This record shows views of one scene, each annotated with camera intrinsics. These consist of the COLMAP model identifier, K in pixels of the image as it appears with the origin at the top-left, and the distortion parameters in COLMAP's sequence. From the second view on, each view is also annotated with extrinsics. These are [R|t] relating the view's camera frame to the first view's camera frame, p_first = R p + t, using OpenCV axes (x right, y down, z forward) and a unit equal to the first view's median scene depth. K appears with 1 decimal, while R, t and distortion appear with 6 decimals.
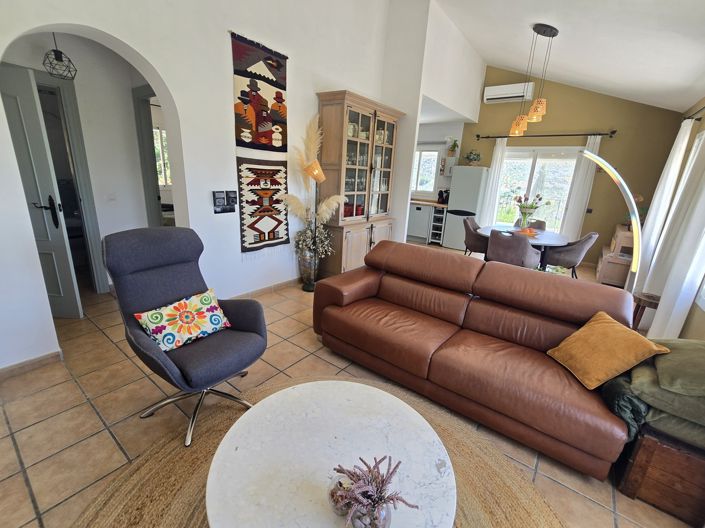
lens RADIAL K [[306.6, 0, 347.6], [0, 306.6, 264.2], [0, 0, 1]] dist [-0.003339, -0.000529]
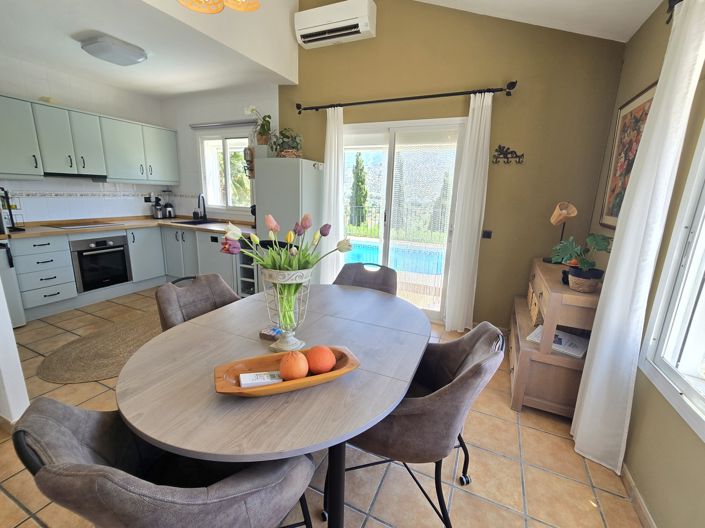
lens RADIAL K [[306.6, 0, 347.6], [0, 306.6, 264.2], [0, 0, 1]] dist [-0.003339, -0.000529]
pose [[0.975548, -0.071878, 0.207701, 0.390603], [0.080335, 0.996236, -0.032562, -0.112131], [-0.204579, 0.048451, 0.977650, 0.470147]]
